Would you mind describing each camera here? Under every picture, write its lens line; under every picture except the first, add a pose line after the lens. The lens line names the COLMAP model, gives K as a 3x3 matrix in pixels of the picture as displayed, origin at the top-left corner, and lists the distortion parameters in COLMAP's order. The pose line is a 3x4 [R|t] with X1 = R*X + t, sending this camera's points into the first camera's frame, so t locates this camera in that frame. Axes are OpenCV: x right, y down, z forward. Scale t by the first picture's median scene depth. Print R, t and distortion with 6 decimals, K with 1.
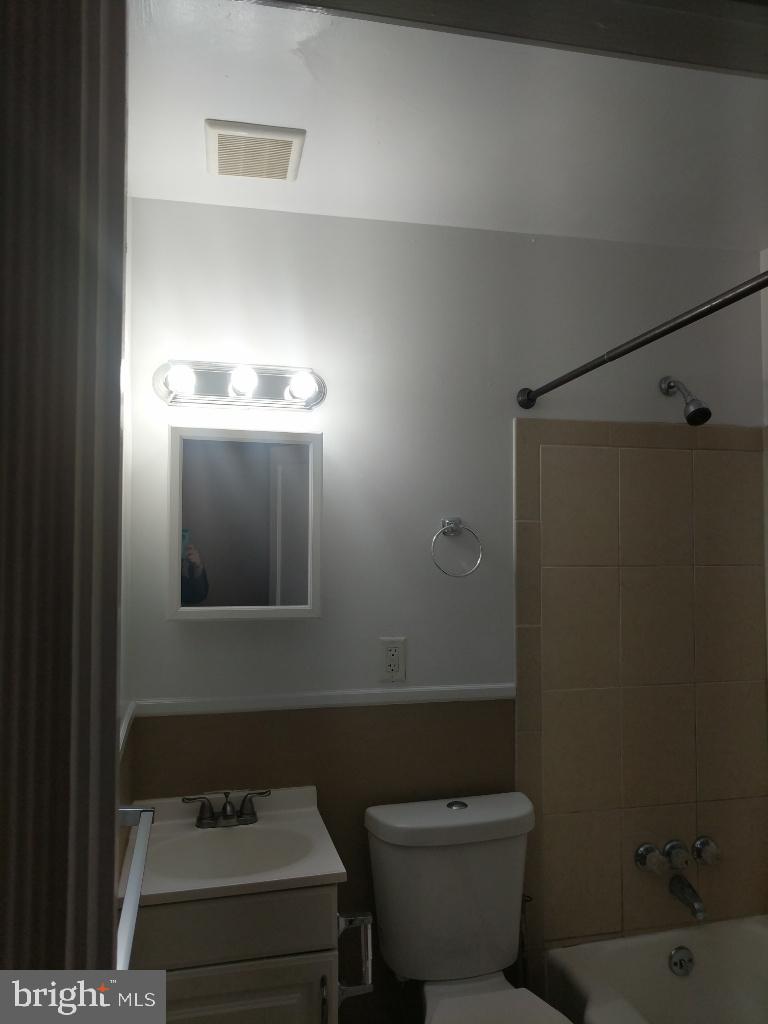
lens RADIAL K [[766.4, 0, 381.2], [0, 766.4, 515.6], [0, 0, 1]] dist [0.000295, -0.001899]
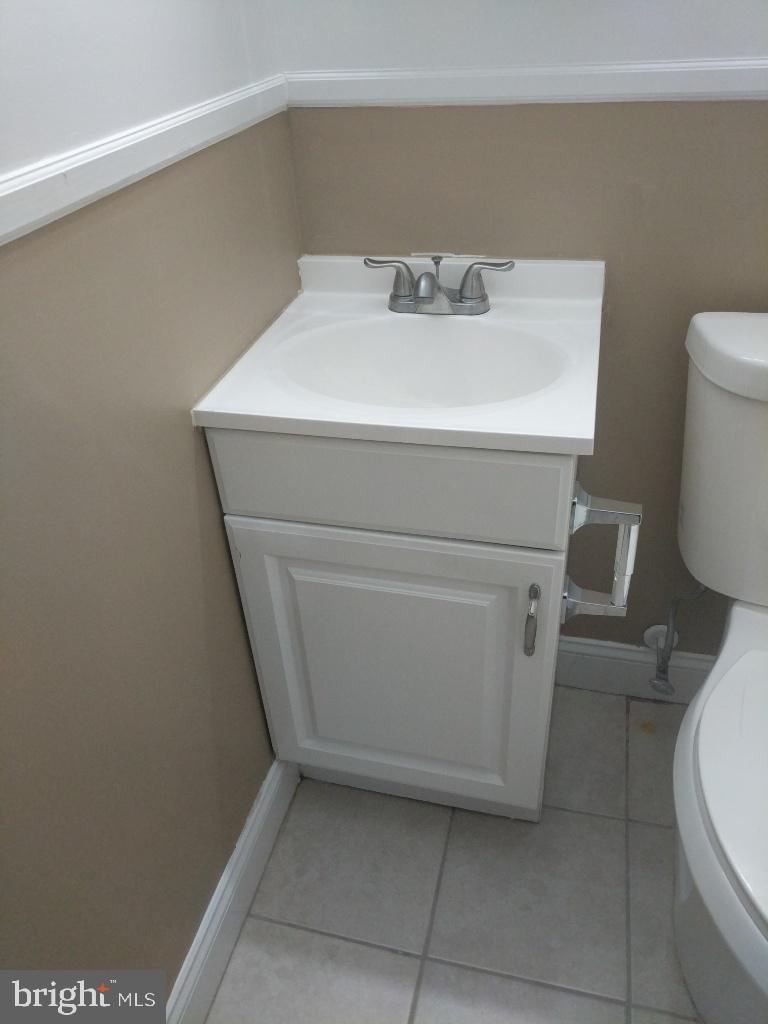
lens RADIAL K [[766.4, 0, 386.6], [0, 766.4, 520.3], [0, 0, 1]] dist [0.000295, -0.001899]
pose [[0.884059, 0.238126, -0.402163, 0.041285], [0.067678, 0.786180, 0.614281, 0.164378], [0.462449, -0.570278, 0.678914, 0.489221]]
